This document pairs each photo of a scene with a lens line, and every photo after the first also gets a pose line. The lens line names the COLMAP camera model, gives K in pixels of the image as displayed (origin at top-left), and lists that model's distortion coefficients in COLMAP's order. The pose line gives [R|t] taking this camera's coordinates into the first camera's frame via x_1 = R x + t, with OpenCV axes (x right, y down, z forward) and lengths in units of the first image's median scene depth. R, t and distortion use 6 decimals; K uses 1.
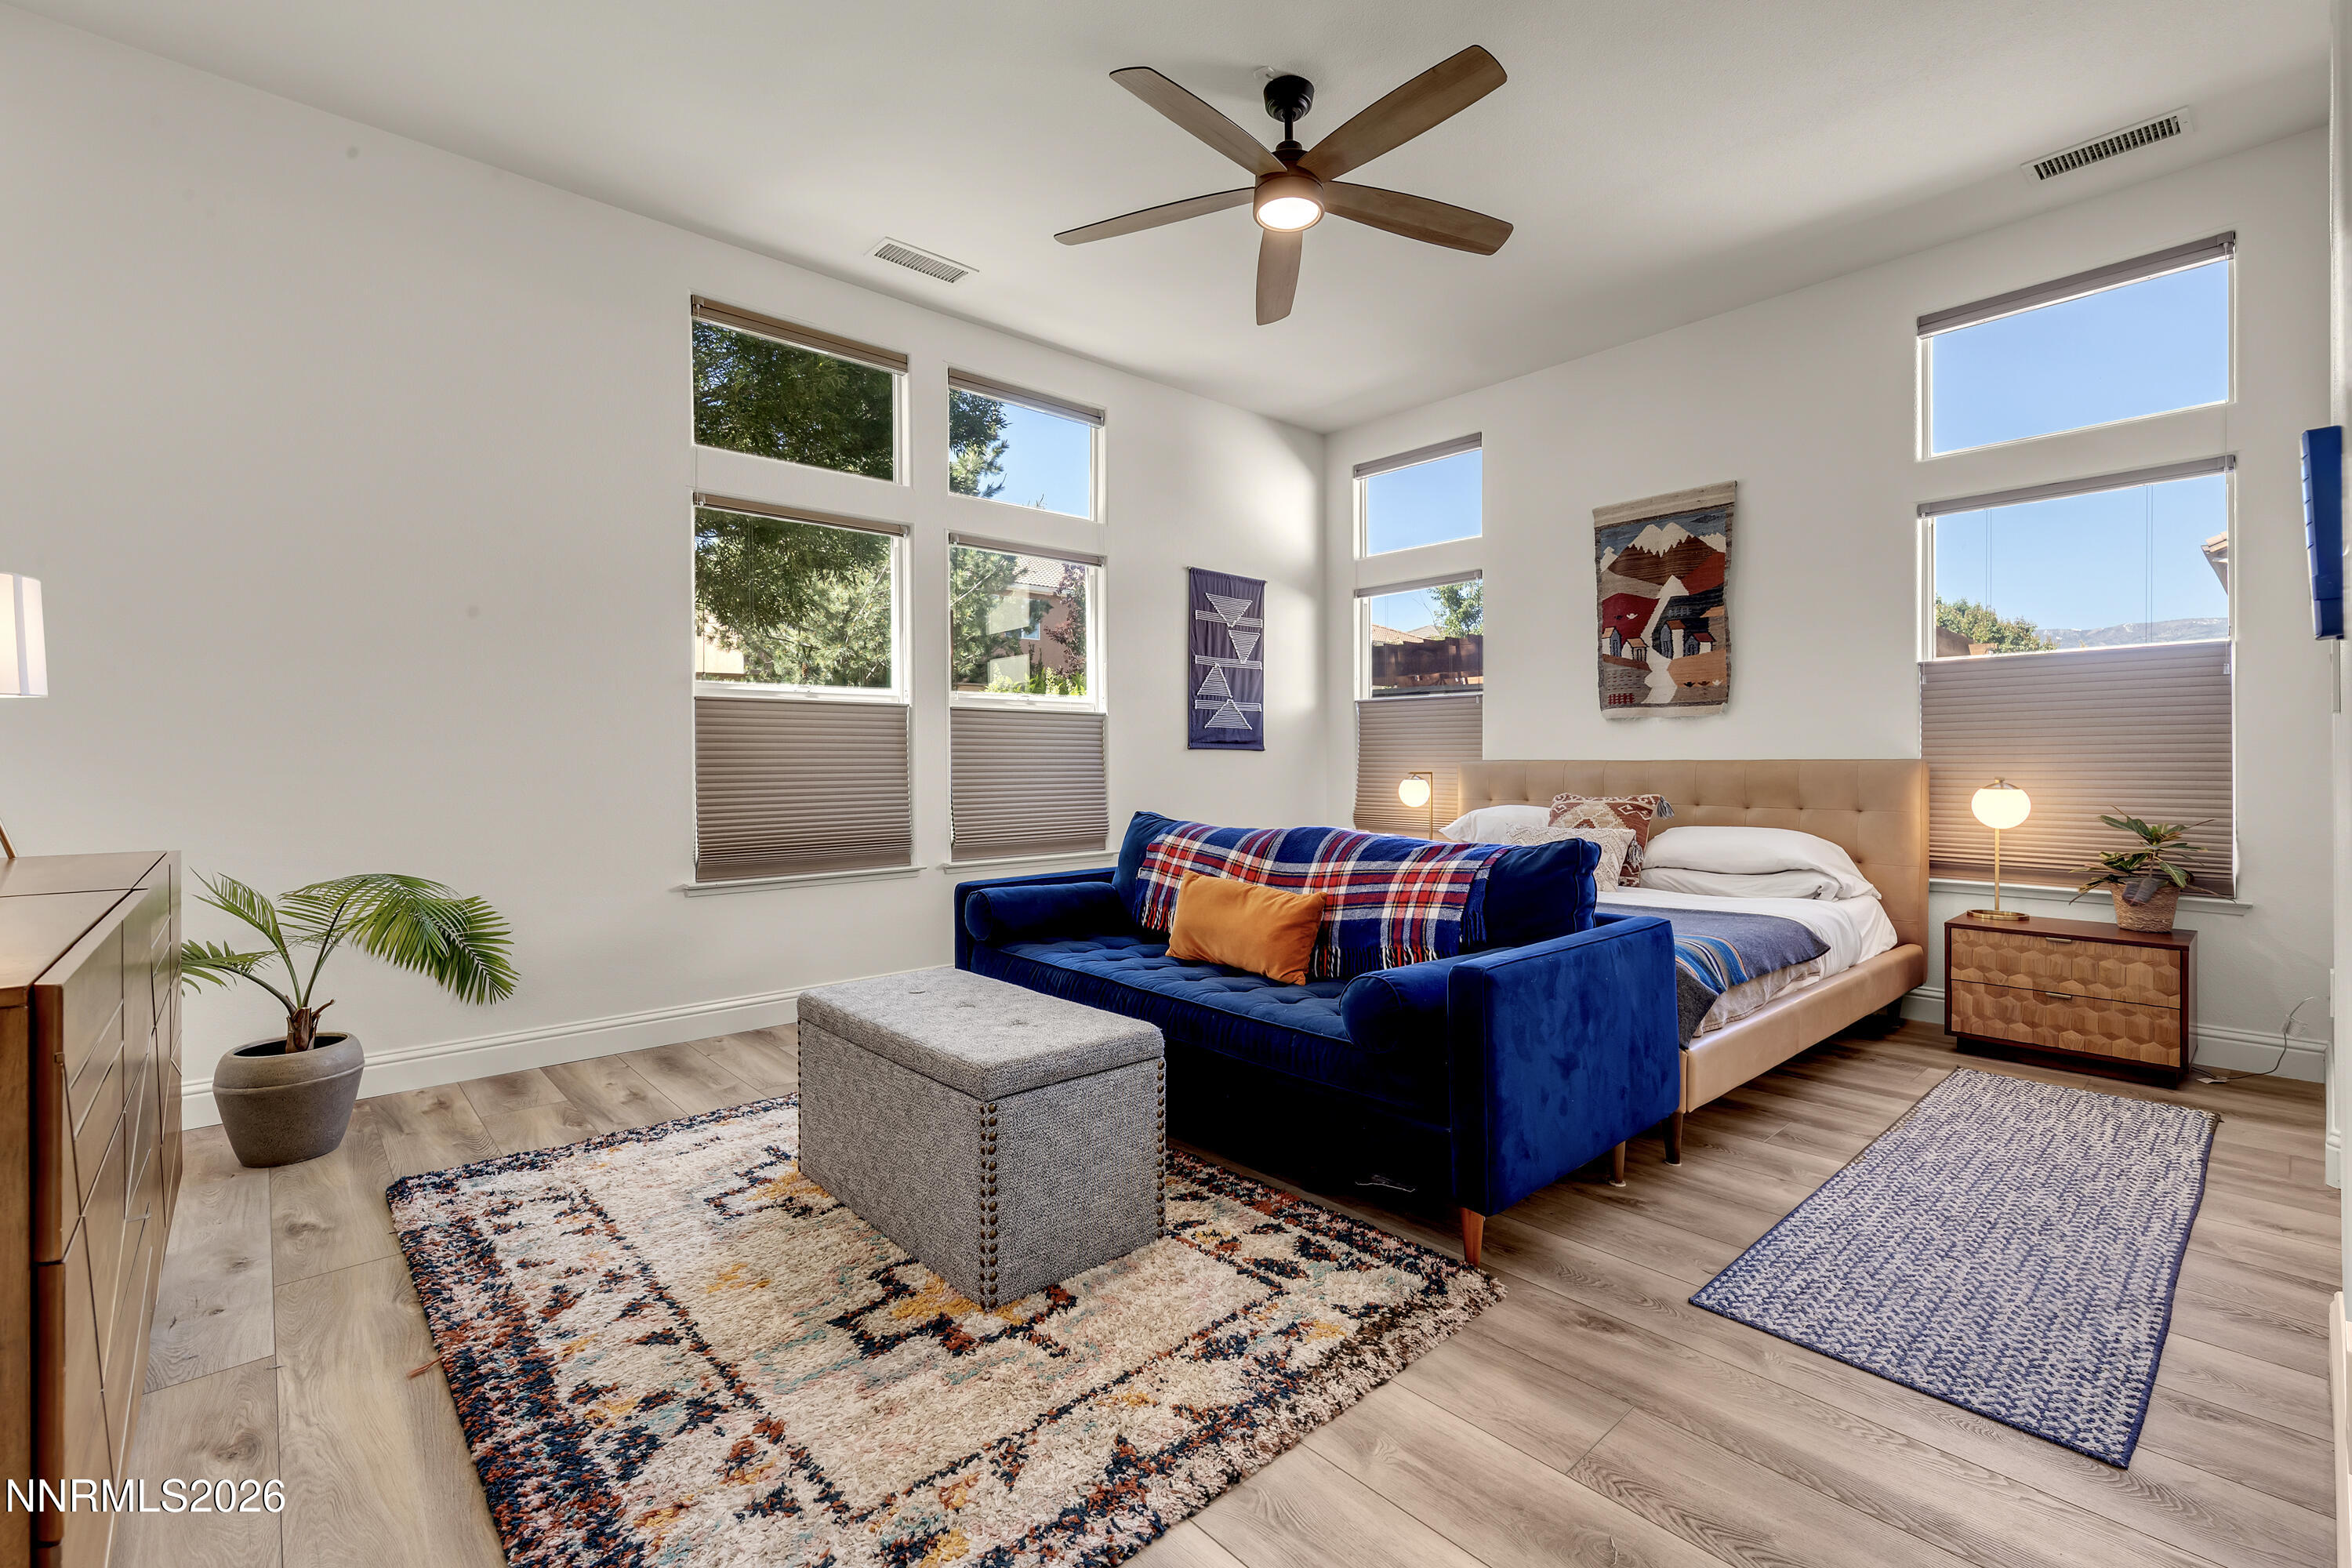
lens RADIAL K [[1025.4, 0, 1178.1], [0, 1025.4, 773.3], [0, 0, 1]] dist [0.005543, 0.000912]
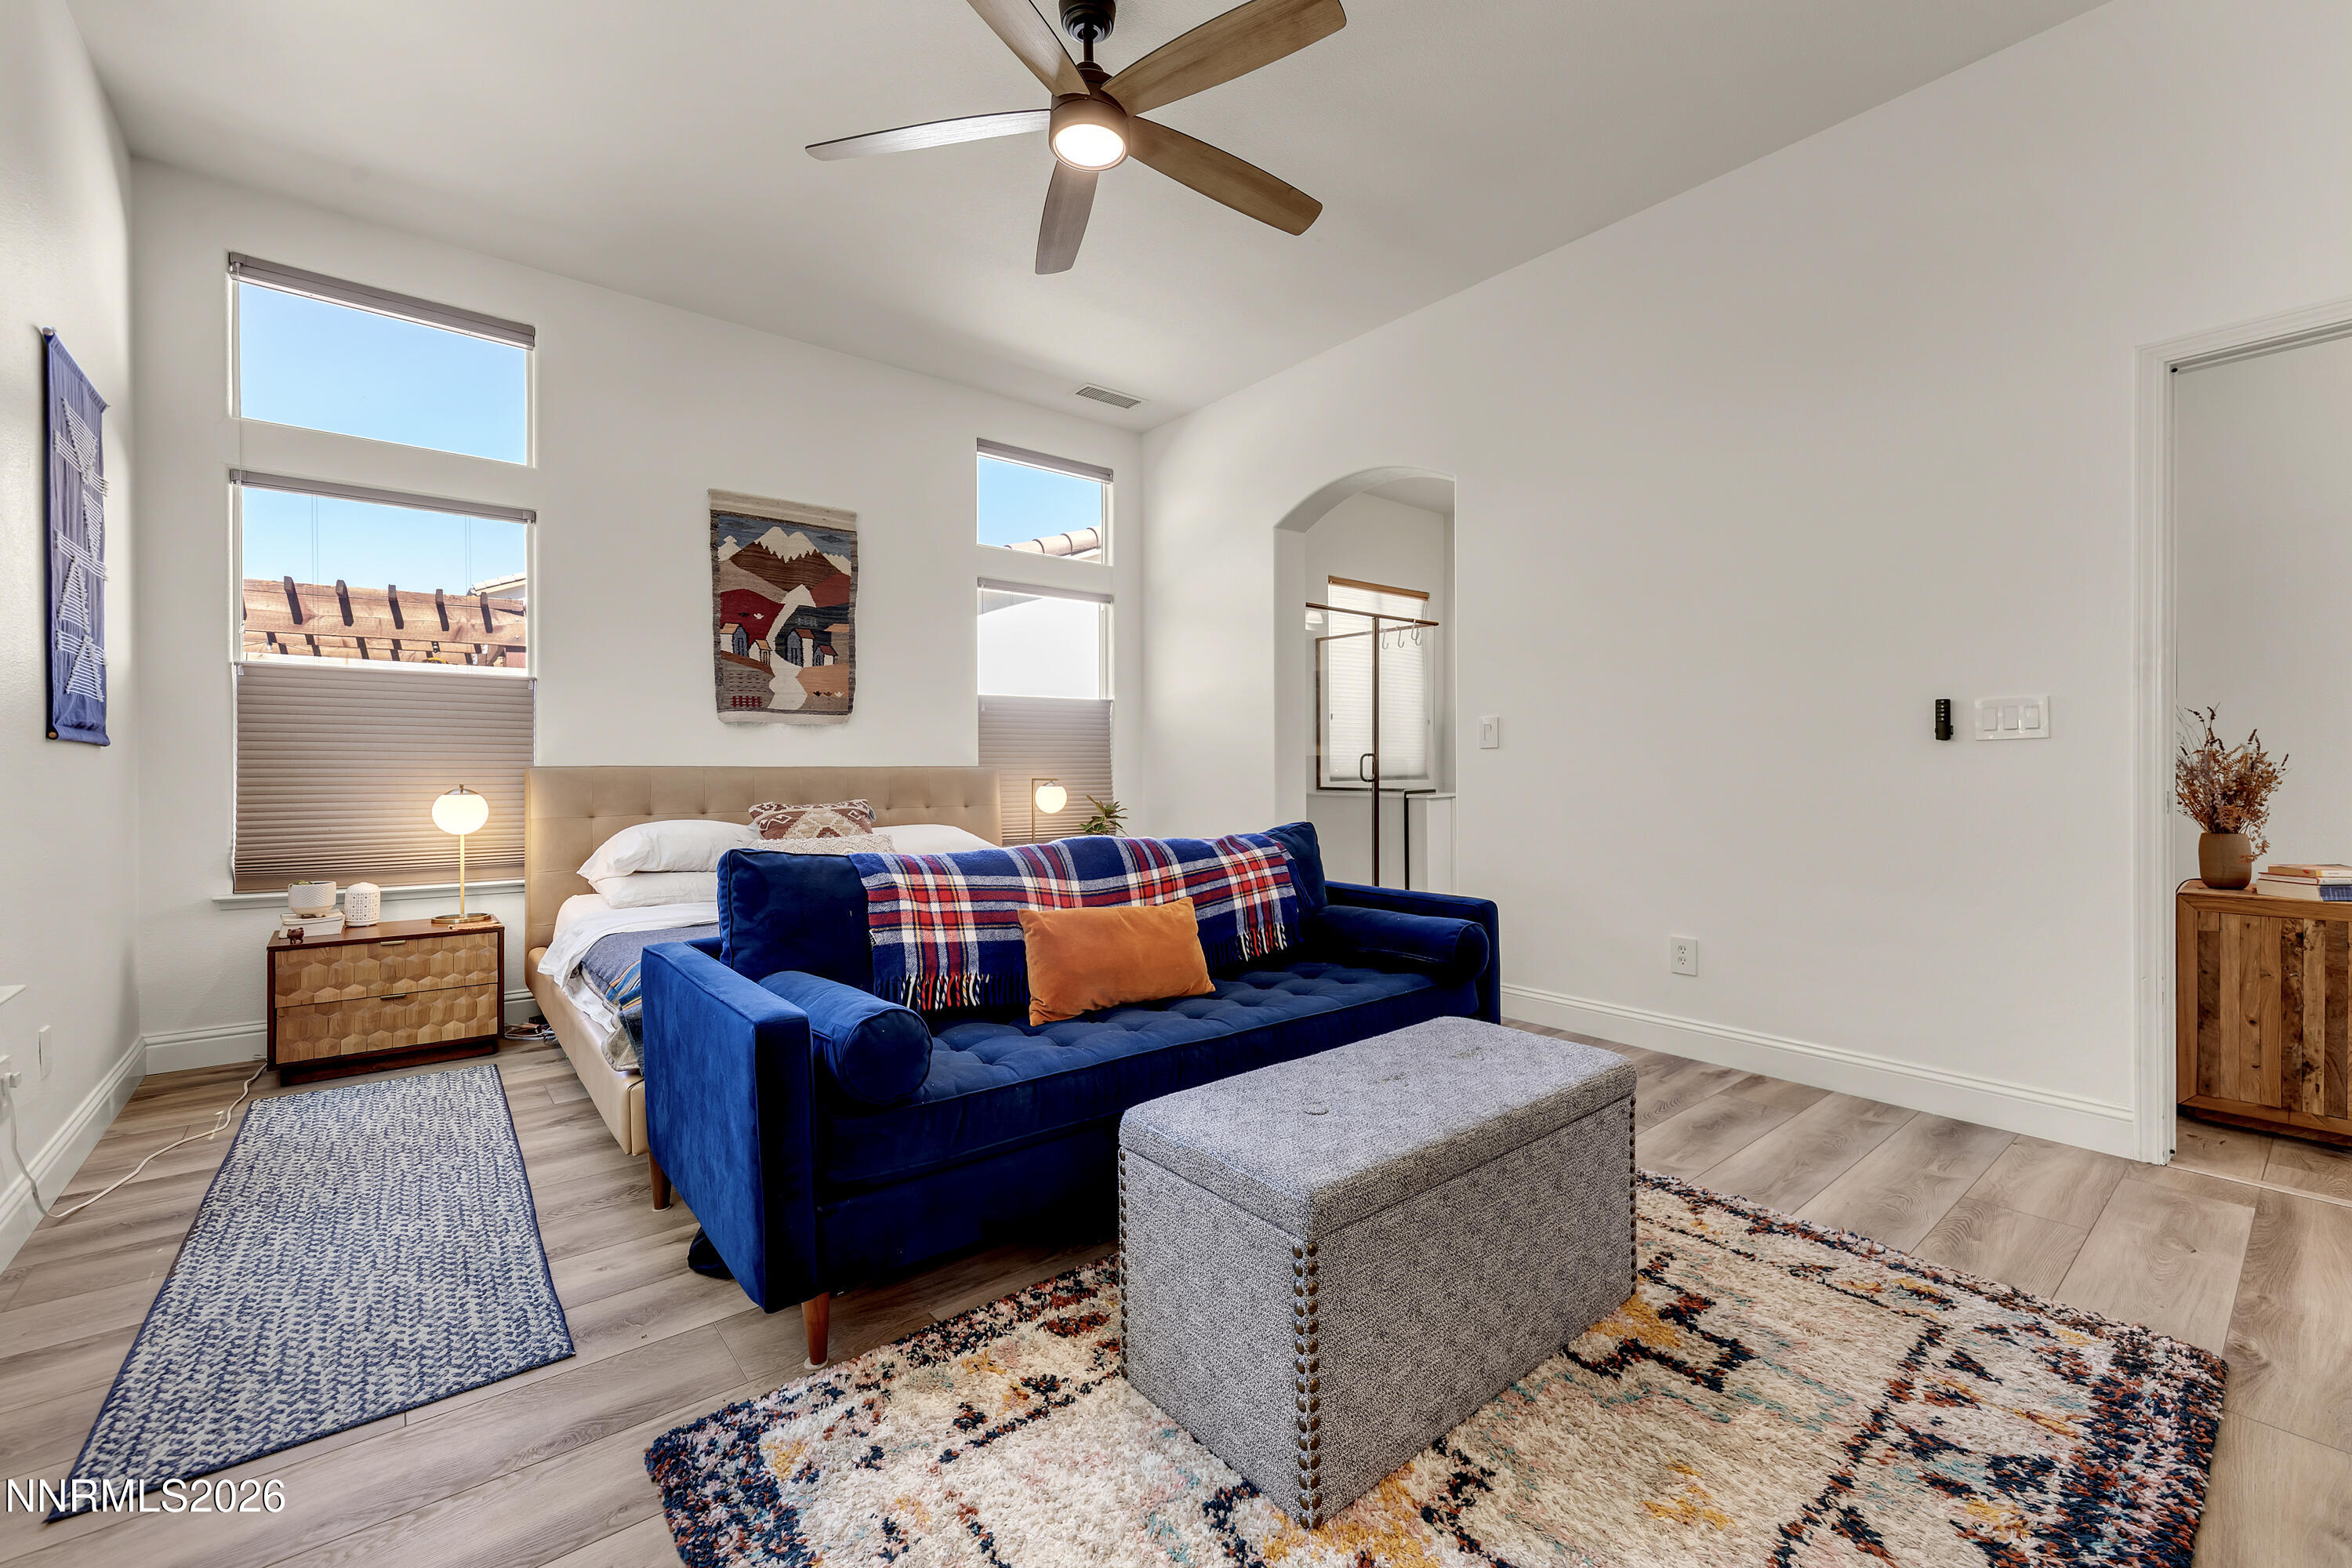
lens RADIAL K [[1025.4, 0, 1175.8], [0, 1025.4, 773.8], [0, 0, 1]] dist [0.005543, 0.000912]
pose [[0.013442, -0.004333, 0.999900, -0.778895], [0.014366, 0.999888, 0.004140, -0.006973], [-0.999806, 0.014309, 0.013503, 0.915454]]
